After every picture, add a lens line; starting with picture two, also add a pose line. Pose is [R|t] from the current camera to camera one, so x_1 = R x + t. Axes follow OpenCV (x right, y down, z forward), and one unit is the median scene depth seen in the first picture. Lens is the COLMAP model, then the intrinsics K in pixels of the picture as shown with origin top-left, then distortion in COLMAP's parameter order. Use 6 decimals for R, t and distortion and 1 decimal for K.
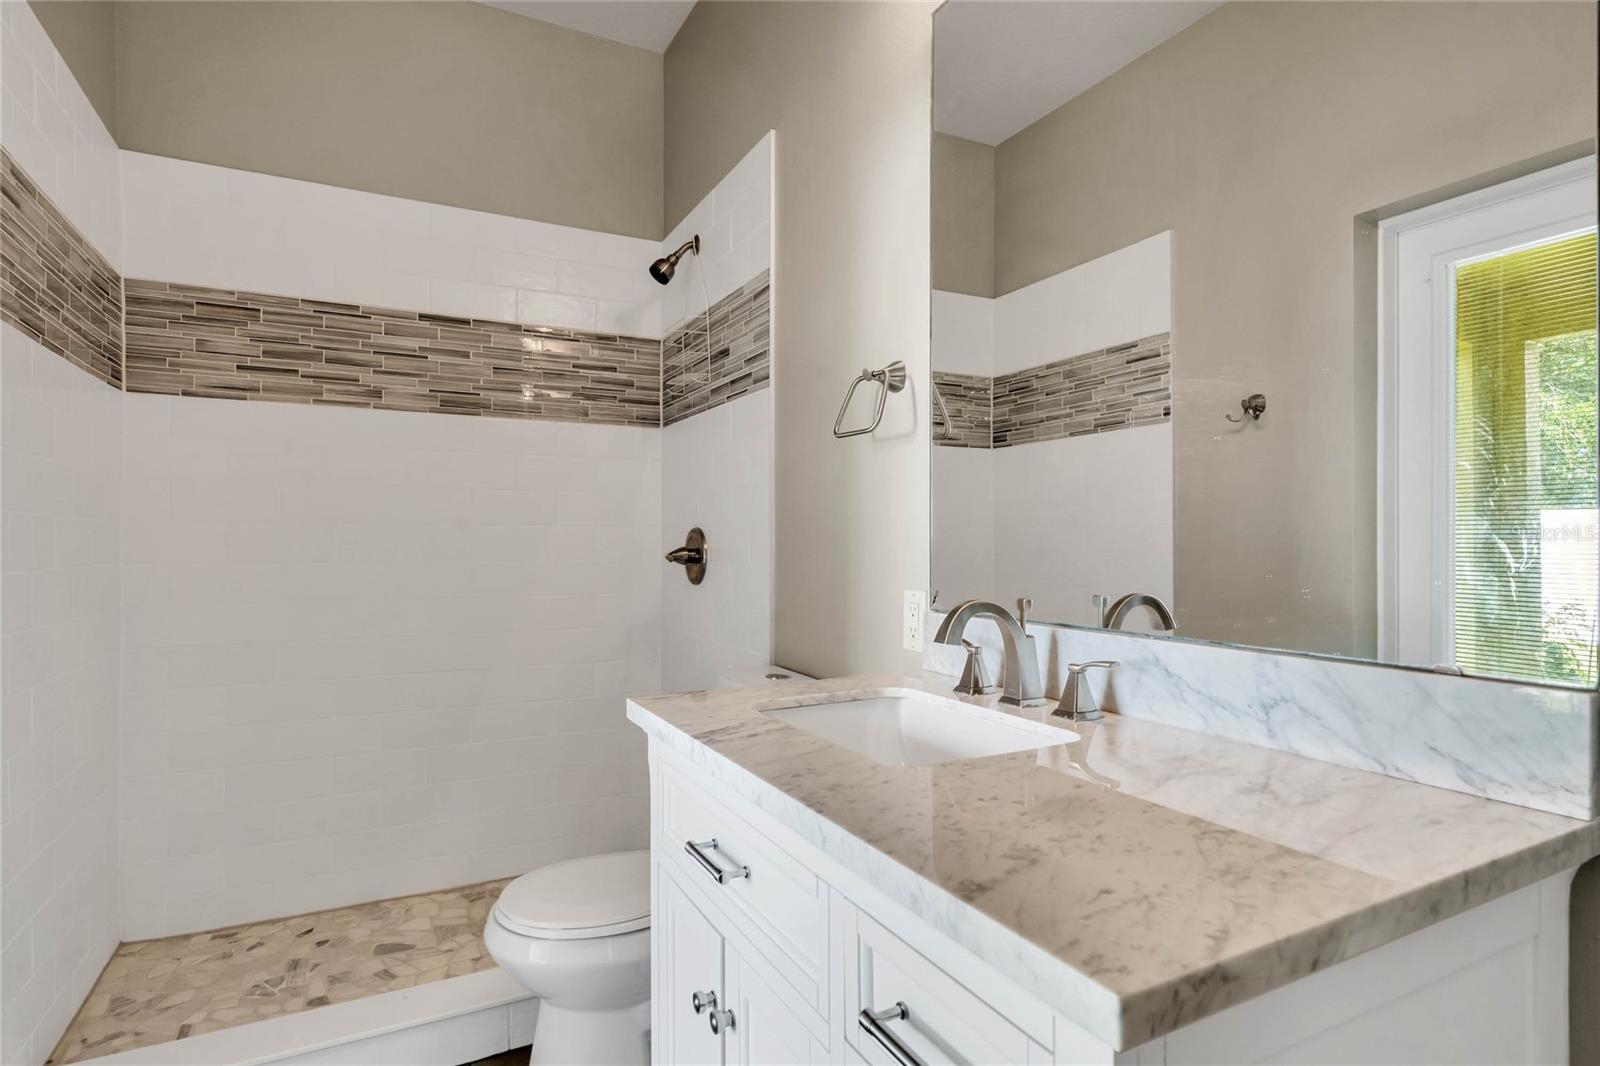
lens RADIAL K [[834.1, 0, 801.9], [0, 834.1, 536.2], [0, 0, 1]] dist [-0.003202, 0.001225]
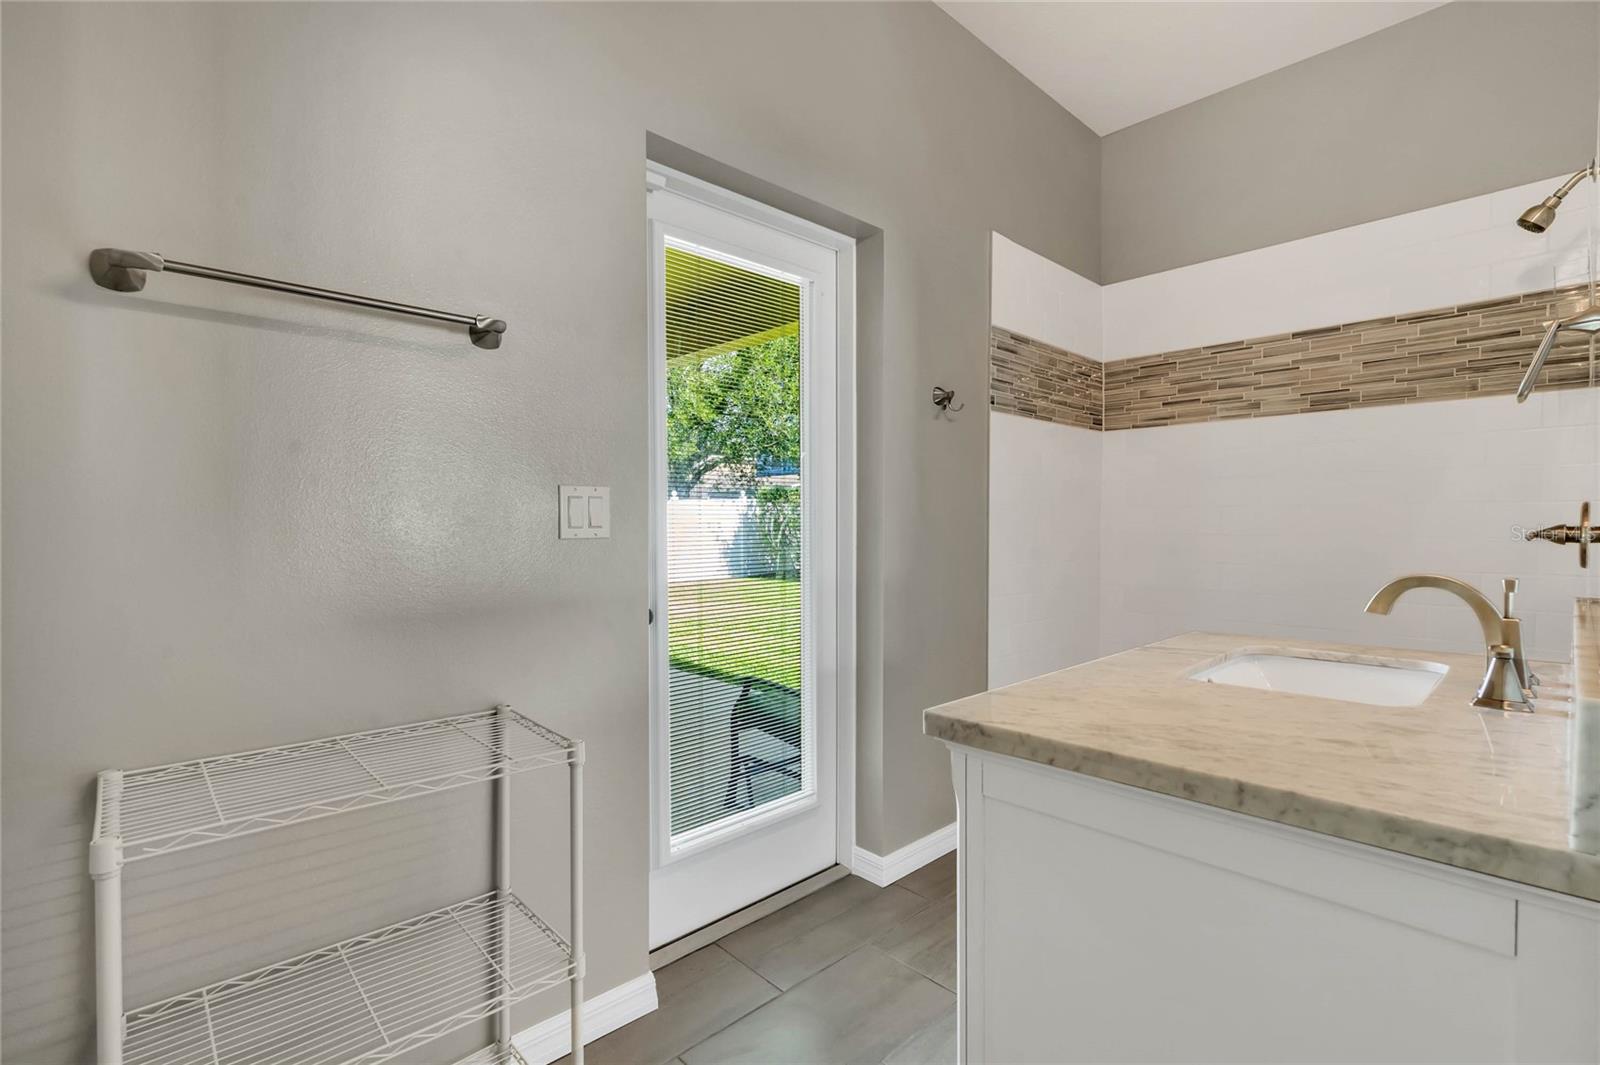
lens RADIAL K [[725.3, 0, 801.8], [0, 725.3, 529.6], [0, 0, 1]] dist [-0.019297, -0.001528]
pose [[0.271179, 0.006052, -0.962510, 0.374434], [0.012026, 0.999881, 0.009675, 0.002007], [0.962454, -0.014198, 0.271073, 0.018254]]
